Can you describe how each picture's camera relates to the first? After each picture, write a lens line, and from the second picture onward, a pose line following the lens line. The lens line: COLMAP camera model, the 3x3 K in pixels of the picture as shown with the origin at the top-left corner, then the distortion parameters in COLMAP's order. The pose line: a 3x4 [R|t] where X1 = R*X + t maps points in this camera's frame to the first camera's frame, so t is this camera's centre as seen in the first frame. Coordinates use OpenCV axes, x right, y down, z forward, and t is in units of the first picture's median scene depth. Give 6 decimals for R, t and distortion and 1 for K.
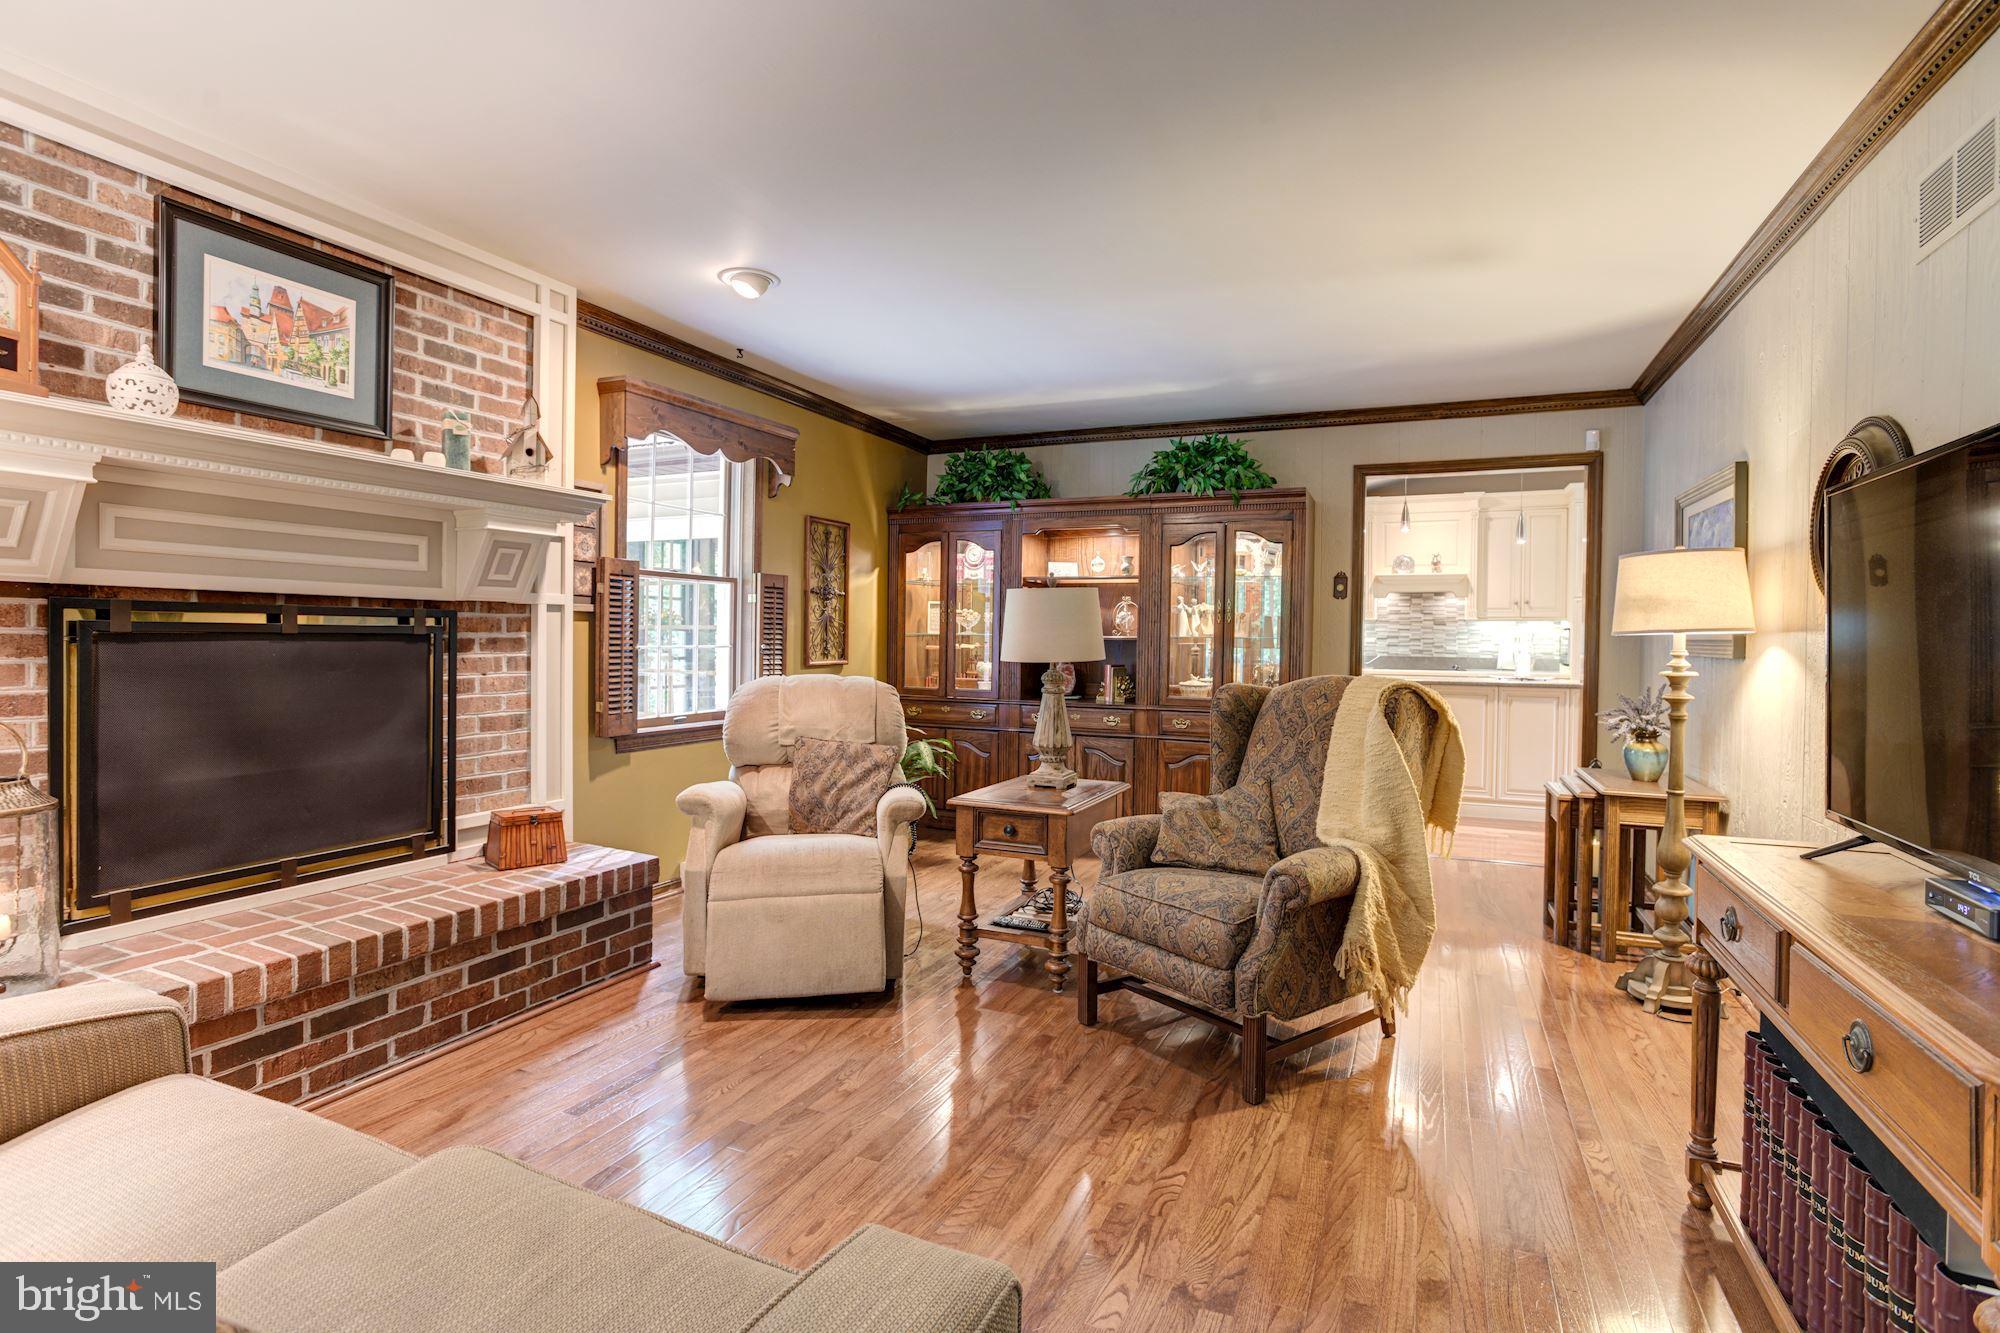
lens RADIAL K [[954.4, 0, 1003.0], [0, 954.4, 652.6], [0, 0, 1]] dist [-0.065179, 0.029037]
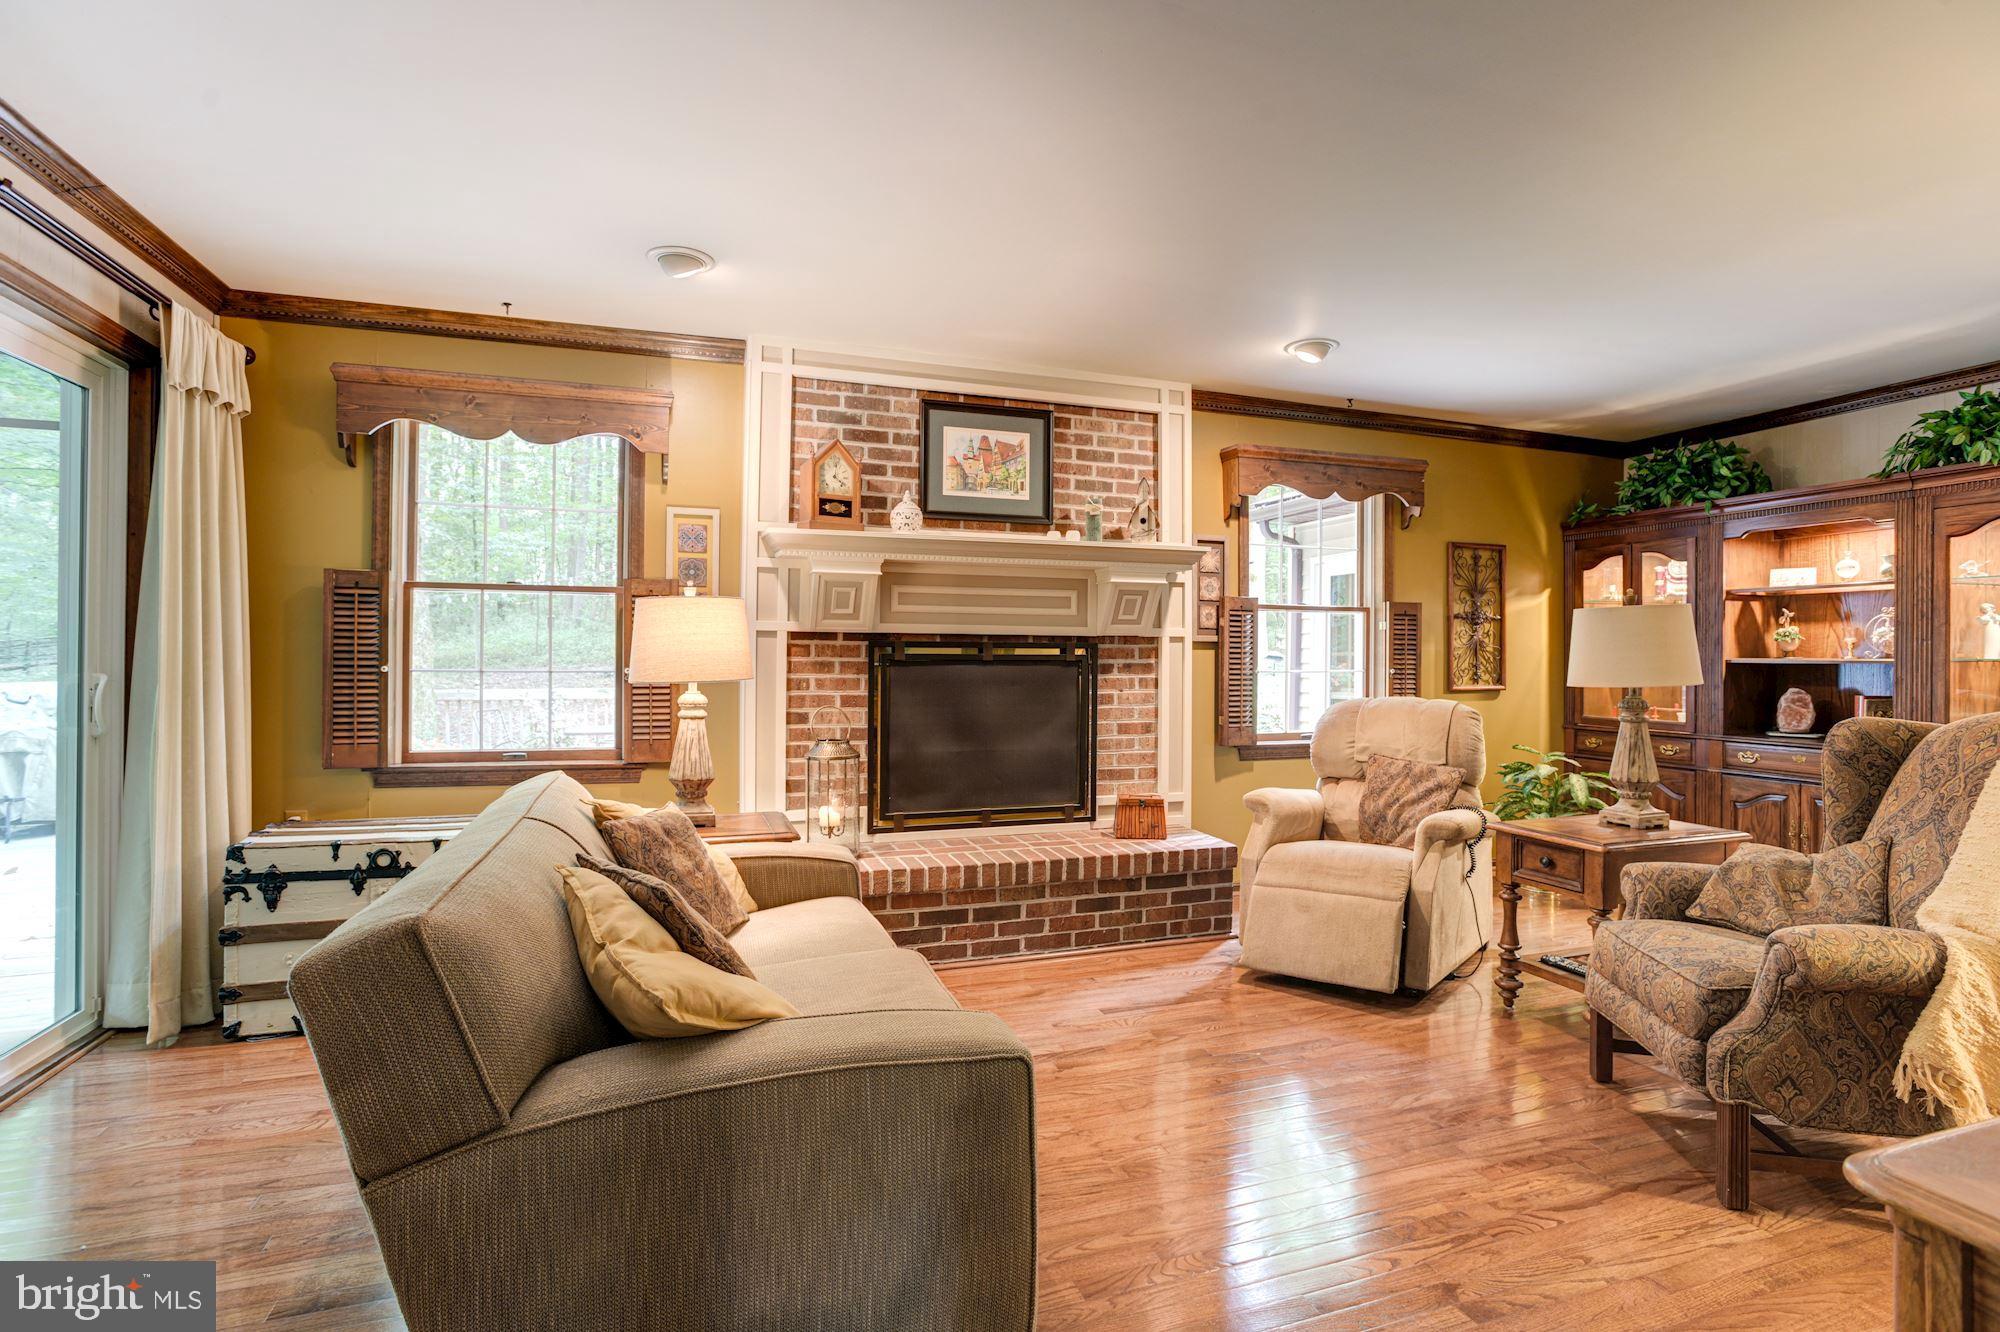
lens RADIAL K [[954.4, 0, 1003.0], [0, 954.4, 652.1], [0, 0, 1]] dist [-0.065179, 0.029037]
pose [[0.684033, -0.012813, -0.729338, 0.338374], [-0.008839, 0.999627, -0.025852, 0.005138], [0.729397, 0.024130, 0.683665, -0.047242]]
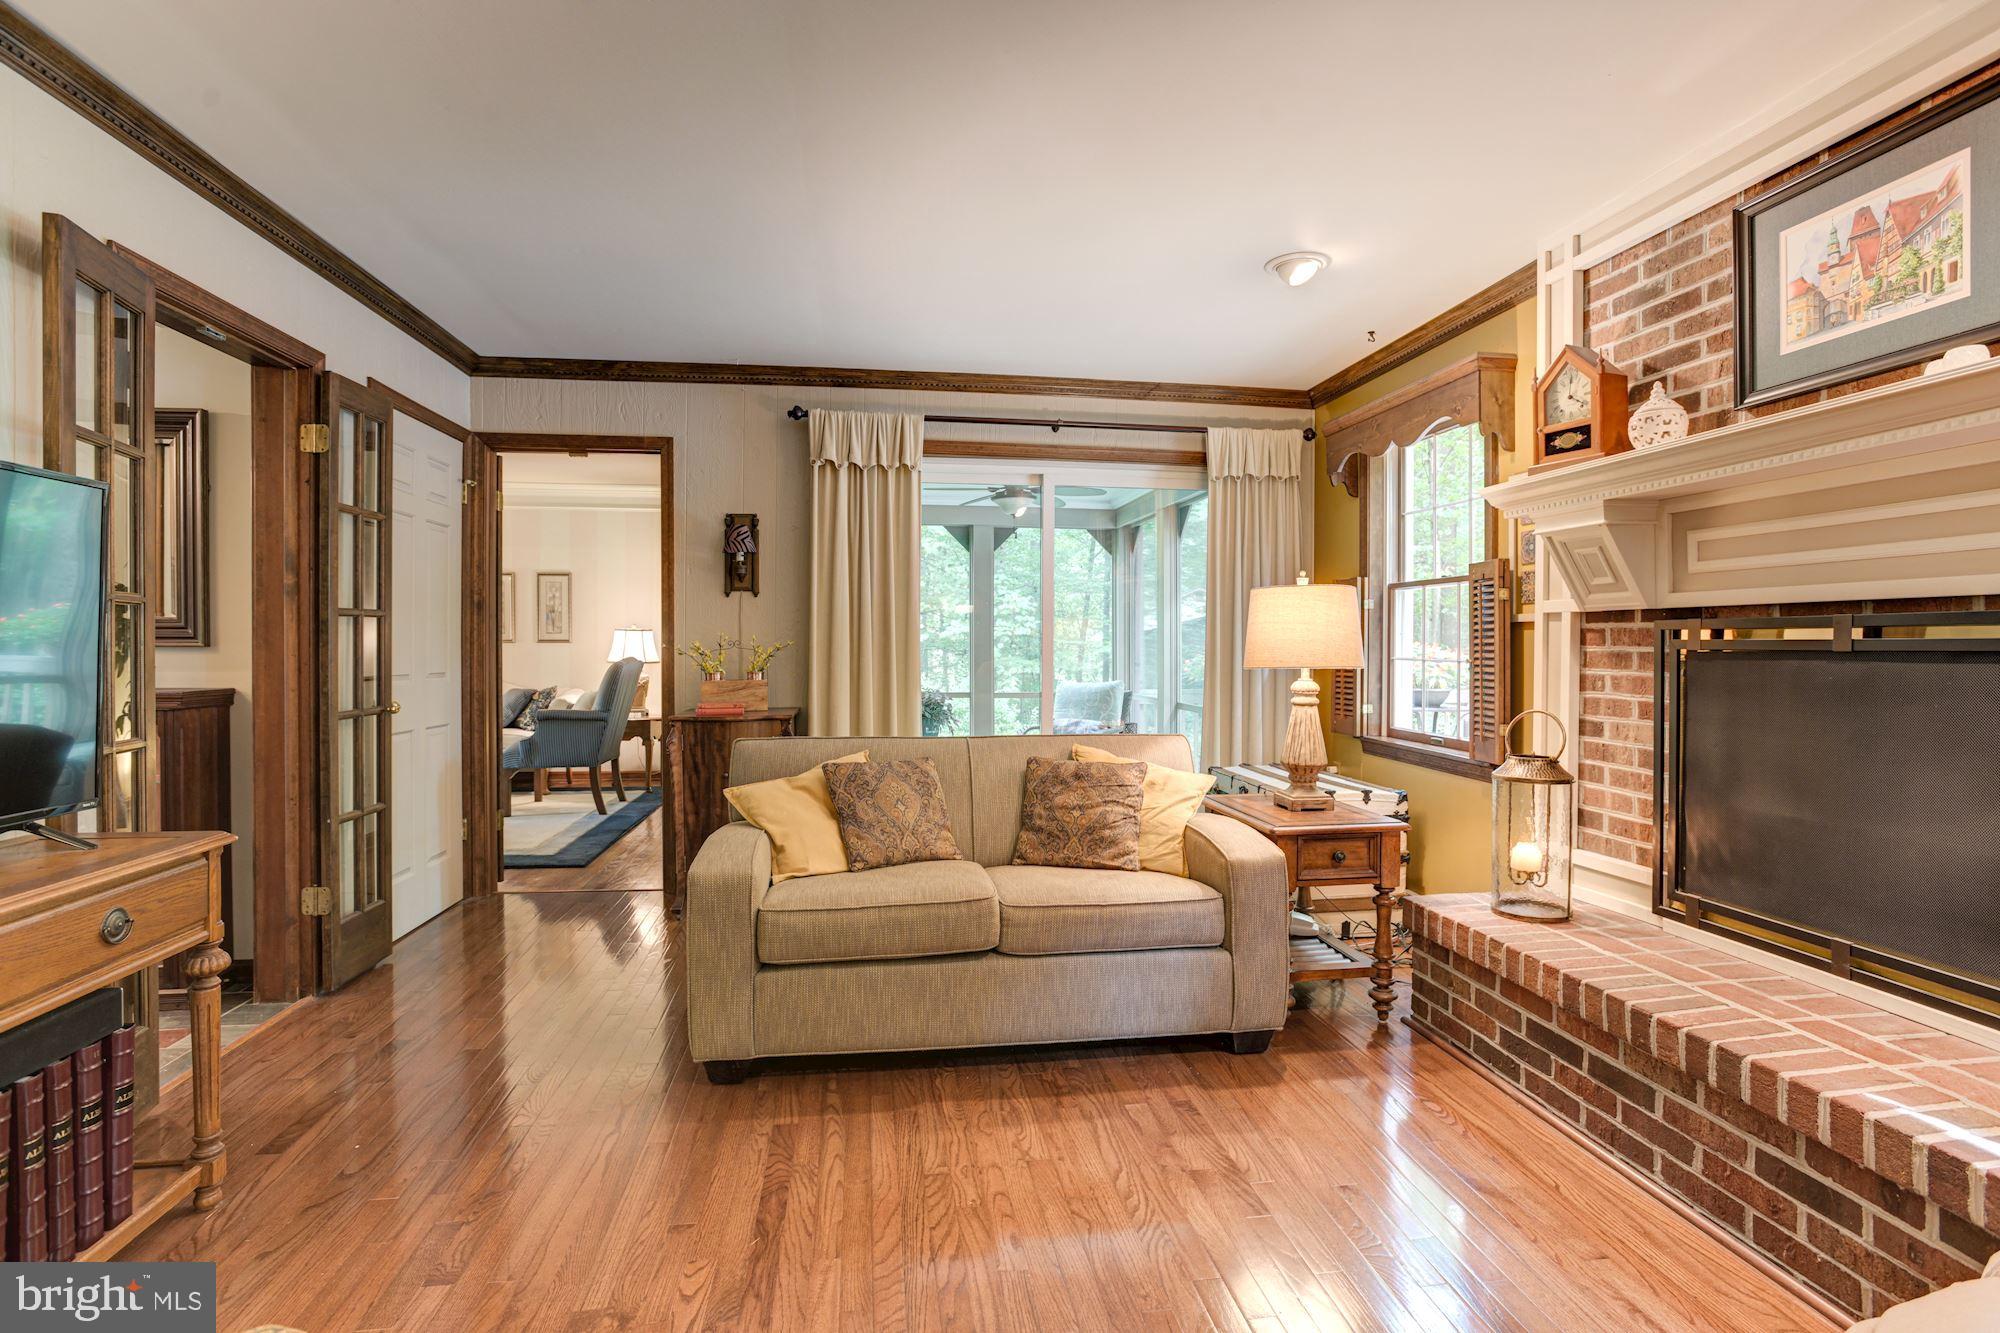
lens RADIAL K [[954.4, 0, 1003.0], [0, 954.4, 652.6], [0, 0, 1]] dist [-0.065179, 0.029037]
pose [[-0.844956, -0.010171, -0.534739, 0.209770], [-0.021906, 0.999638, 0.015601, -0.014054], [0.534387, 0.024897, -0.844873, 1.102280]]
